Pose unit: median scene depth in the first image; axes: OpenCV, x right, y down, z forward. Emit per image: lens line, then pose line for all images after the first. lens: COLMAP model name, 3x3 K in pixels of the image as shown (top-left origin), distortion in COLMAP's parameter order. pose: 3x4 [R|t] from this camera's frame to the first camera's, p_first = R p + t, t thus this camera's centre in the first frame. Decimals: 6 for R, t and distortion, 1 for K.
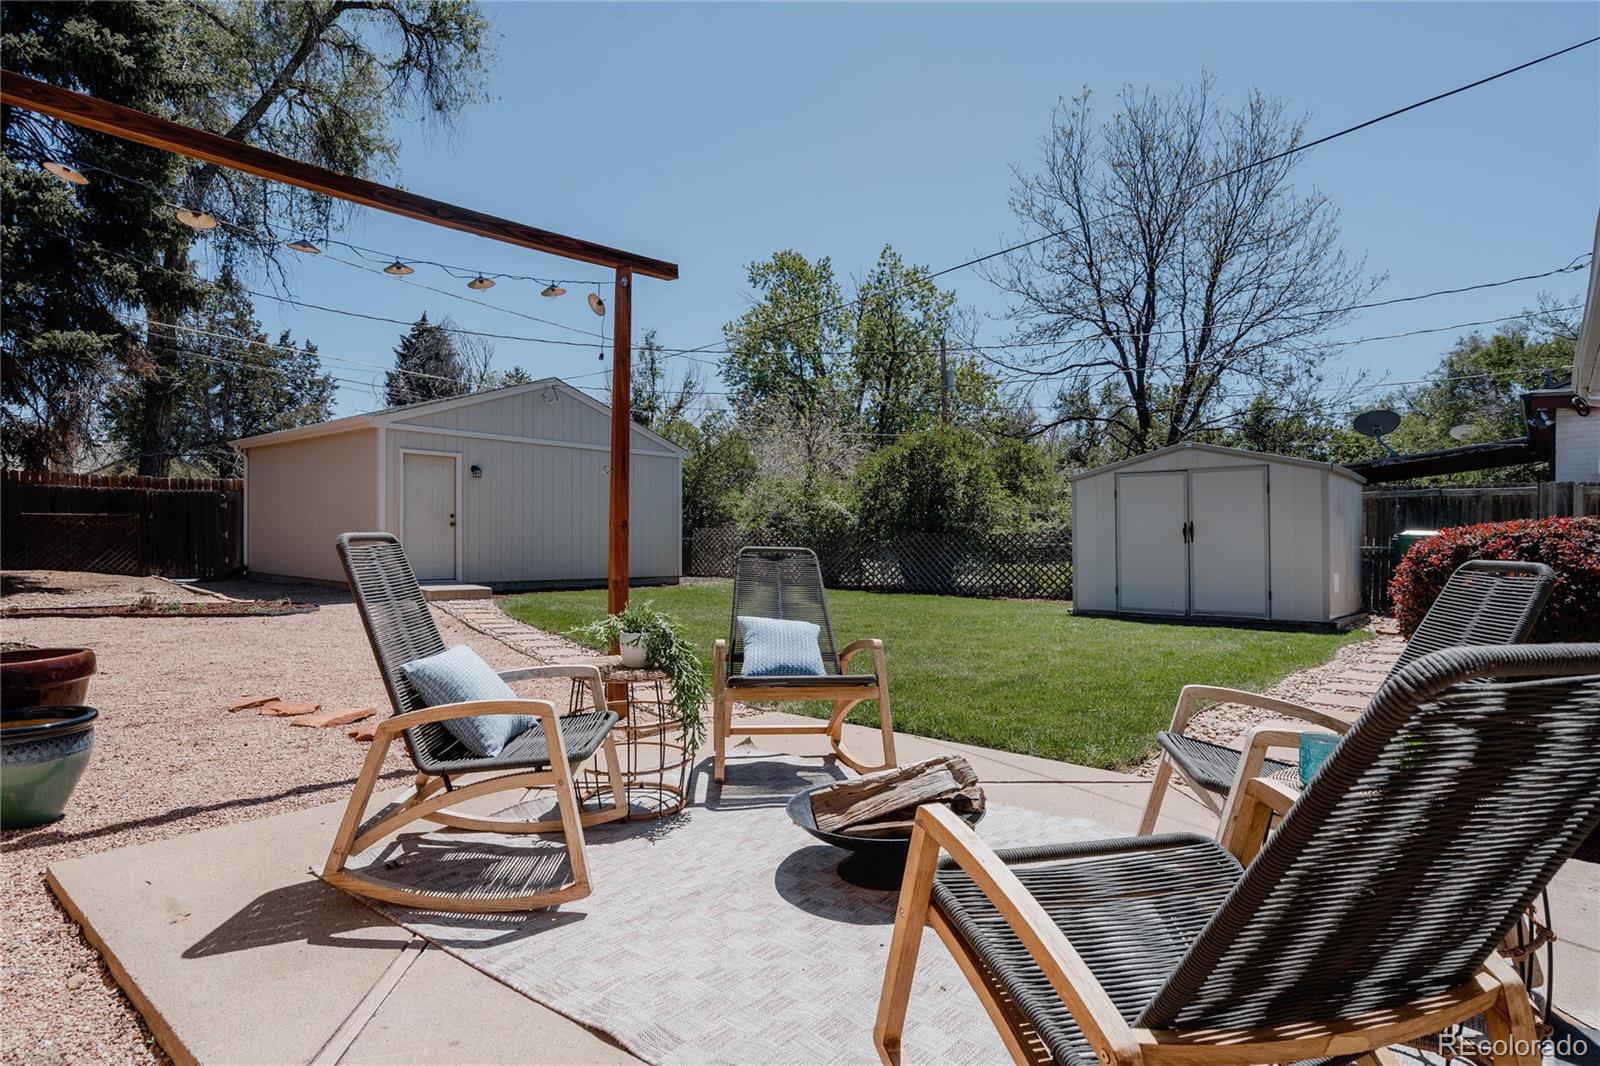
lens RADIAL K [[864.6, 0, 800.0], [0, 864.6, 533.0], [0, 0, 1]] dist [0.004852, 0.002701]
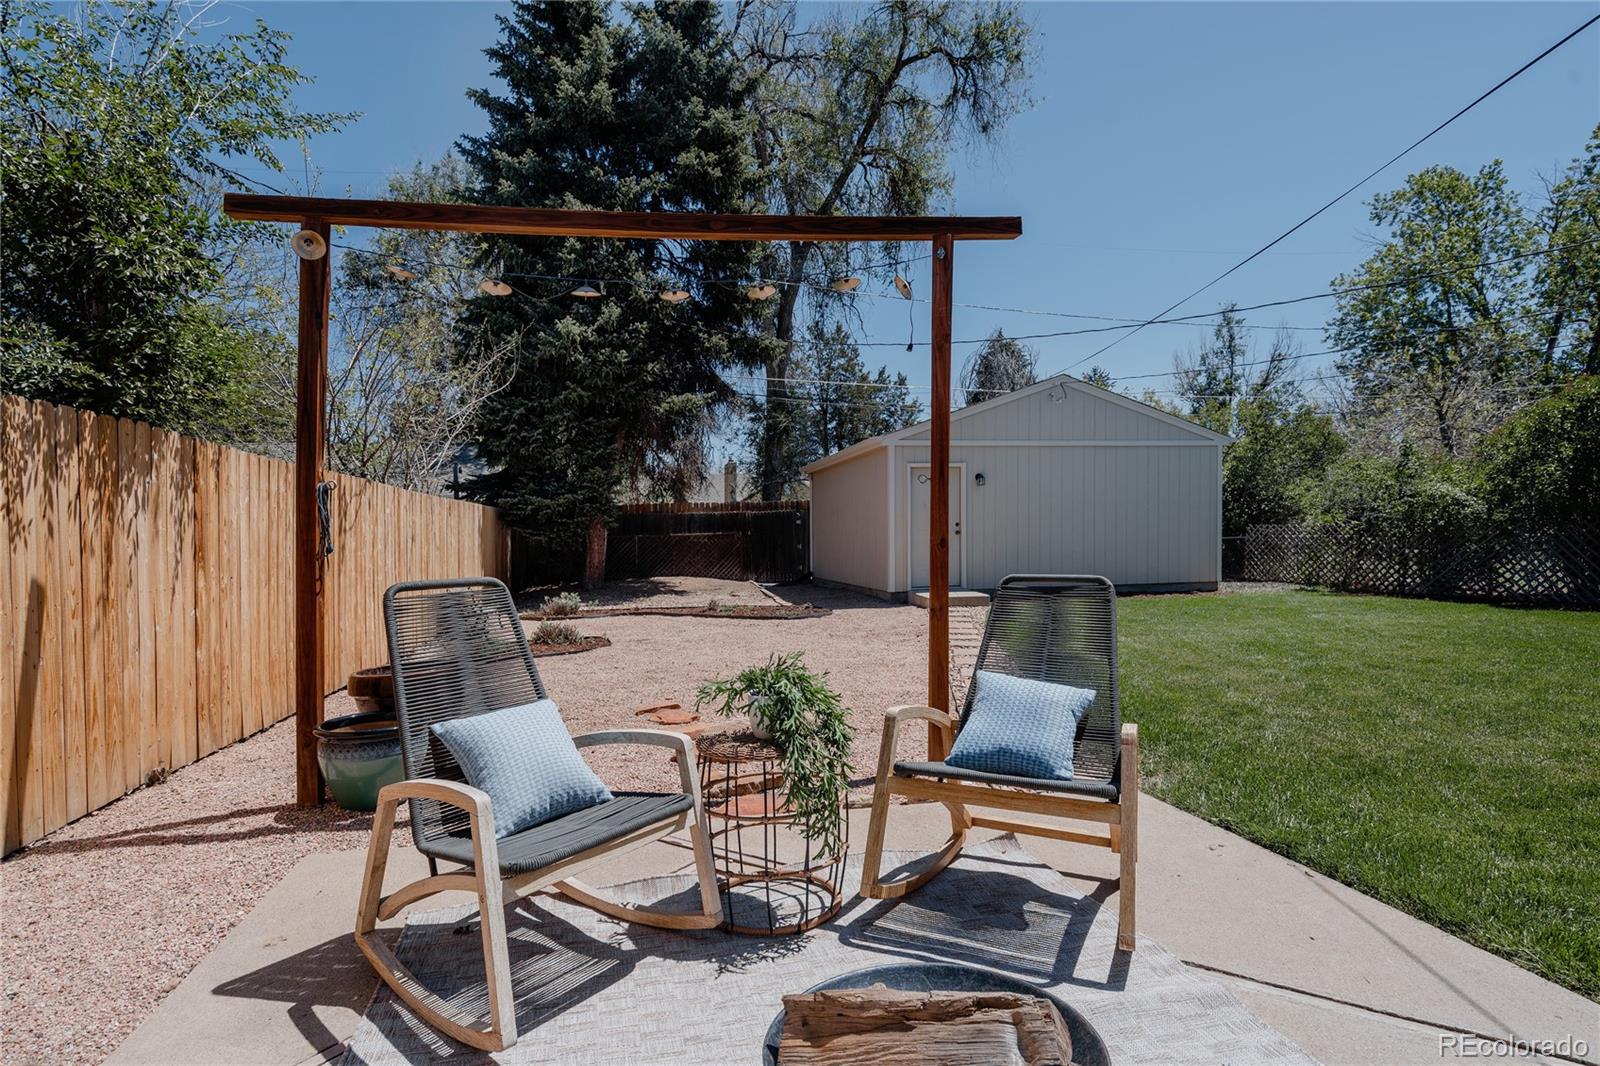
lens RADIAL K [[837.2, 0, 809.1], [0, 837.2, 568.7], [0, 0, 1]] dist [0.001843, 0.002807]
pose [[0.783902, -0.004276, -0.620870, 0.052346], [0.031929, 0.998931, 0.033433, -0.004021], [0.620064, -0.046031, 0.783200, 0.069699]]
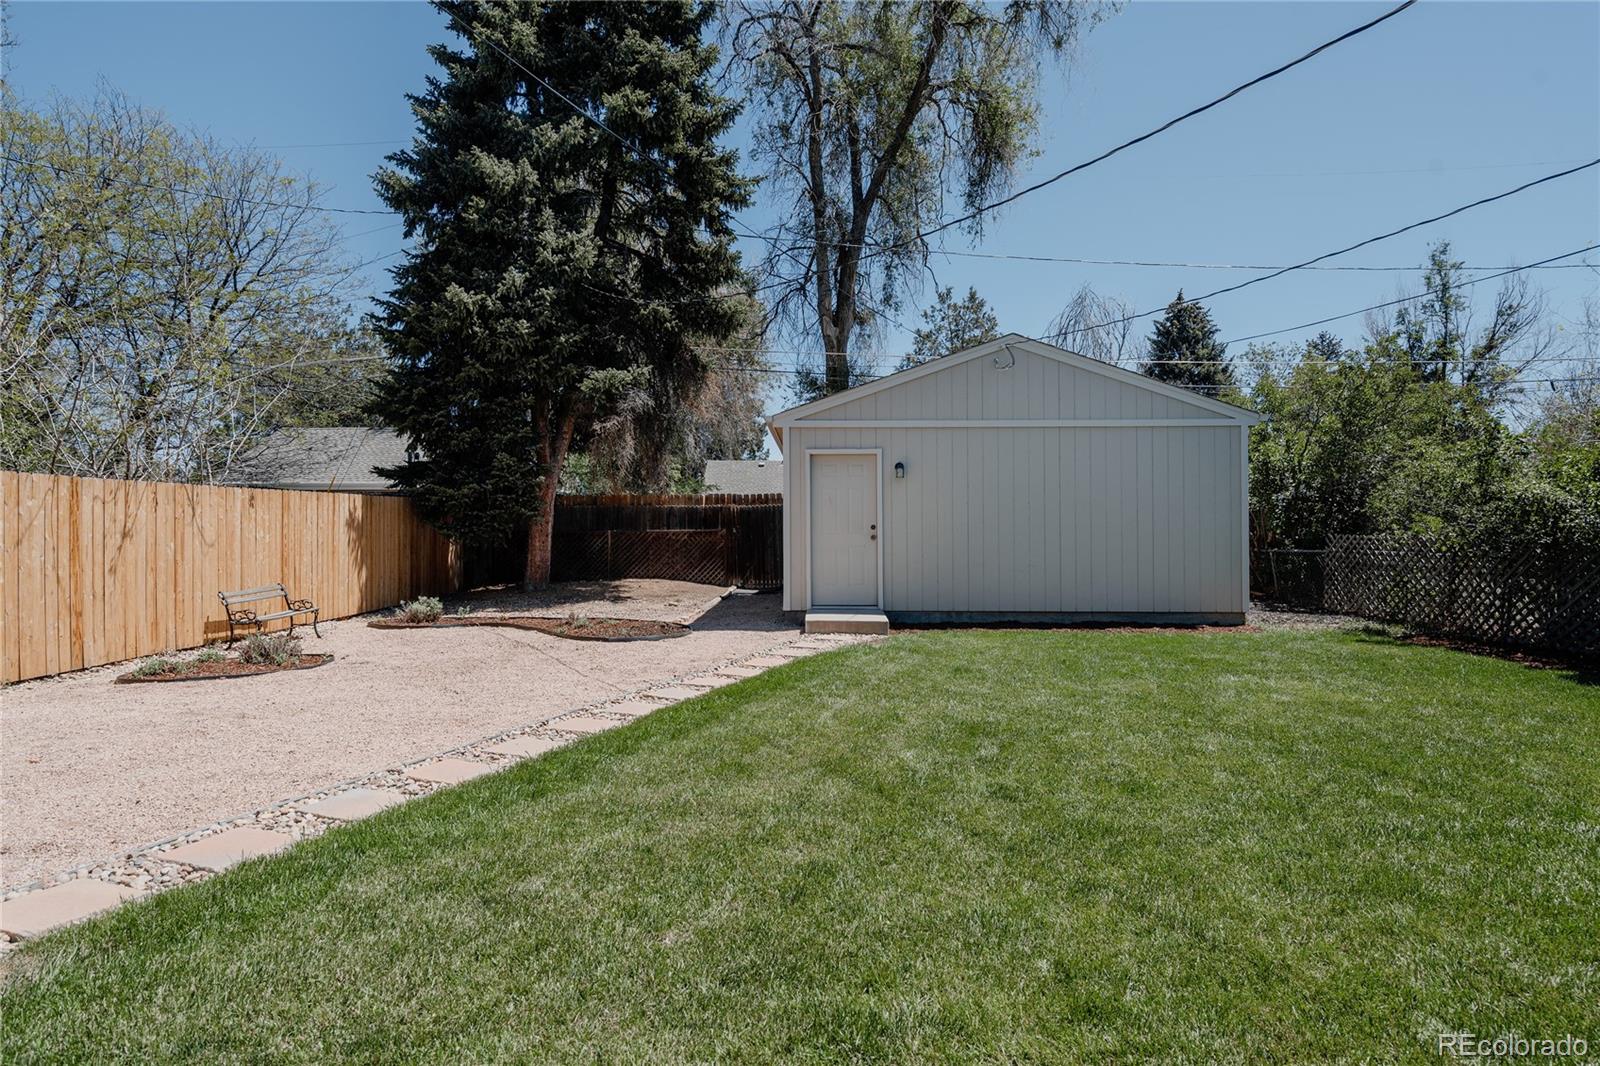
lens RADIAL K [[918.4, 0, 800.0], [0, 918.4, 533.0], [0, 0, 1]] dist [0.006228, 0.001536]
pose [[0.633866, -0.011390, -0.773359, 0.146002], [0.010599, 0.999926, -0.006040, -0.006580], [0.773370, -0.004369, 0.633940, 0.270425]]
